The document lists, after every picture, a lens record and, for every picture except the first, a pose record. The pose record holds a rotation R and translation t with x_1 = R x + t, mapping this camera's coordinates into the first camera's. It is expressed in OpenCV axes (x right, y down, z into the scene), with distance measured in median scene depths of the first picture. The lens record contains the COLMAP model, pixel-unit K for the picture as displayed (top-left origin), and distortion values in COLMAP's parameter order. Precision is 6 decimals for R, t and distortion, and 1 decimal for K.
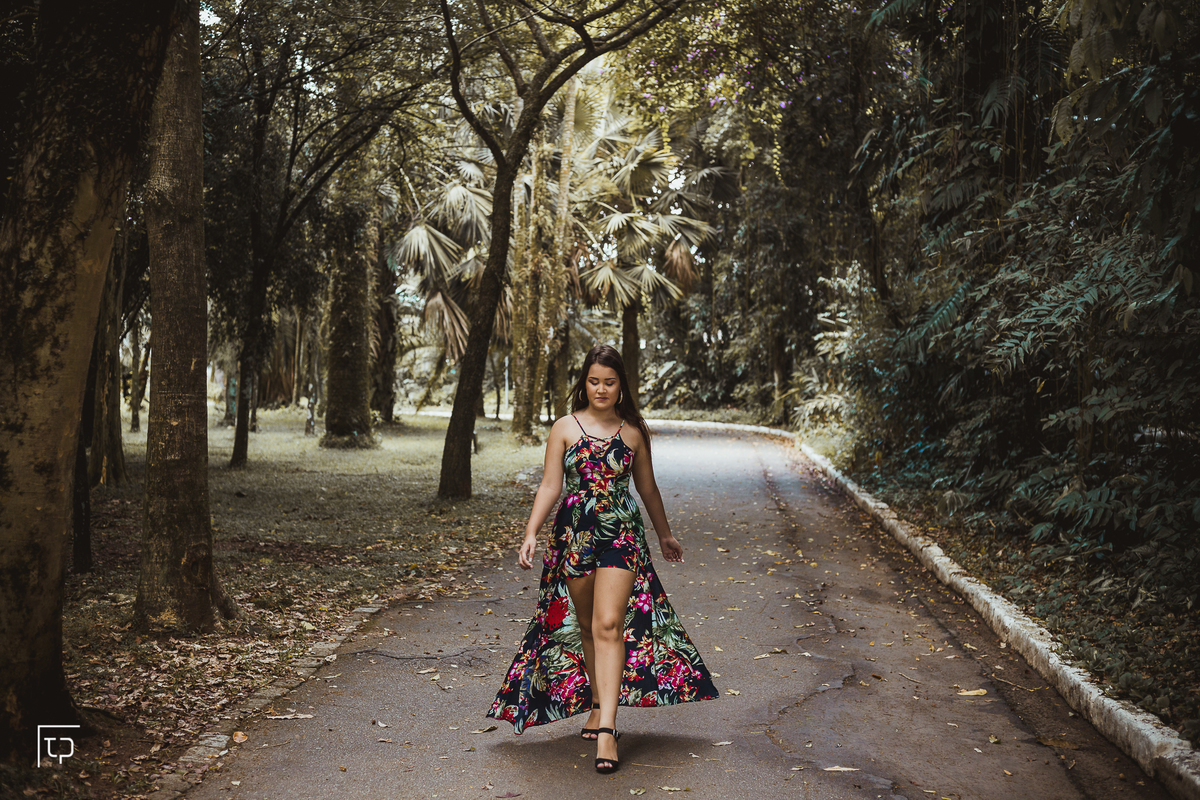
lens RADIAL K [[1767.2, 0, 600.6], [0, 1767.2, 395.9], [0, 0, 1]] dist [0.026219, 0.000000]
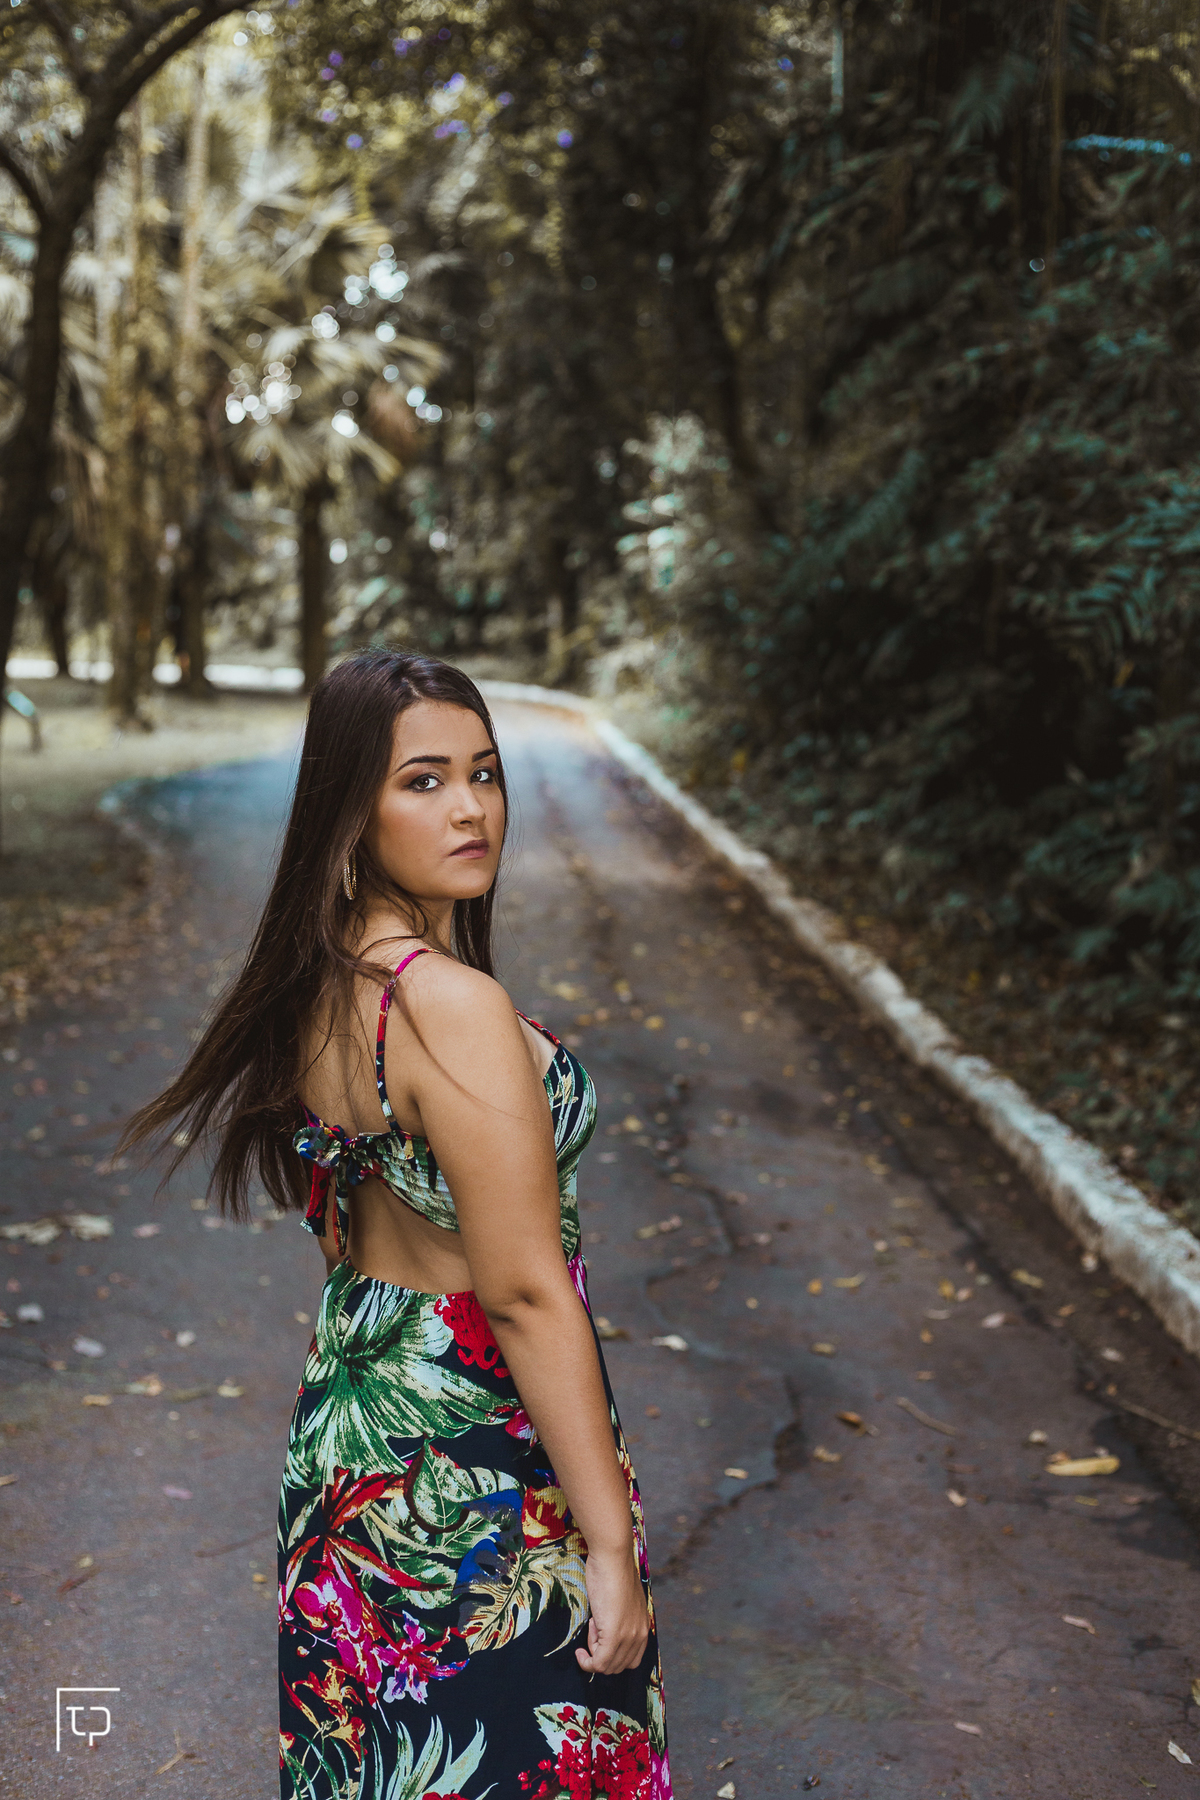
lens RADIAL K [[2650.8, 0, 588.3], [0, 2650.8, 905.6], [0, 0, 1]] dist [0.026219, 0.000000]
pose [[0.993400, -0.017406, 0.113376, 0.007480], [0.005251, 0.994284, 0.106639, -0.007873], [-0.114584, -0.105340, 0.987813, 0.112800]]
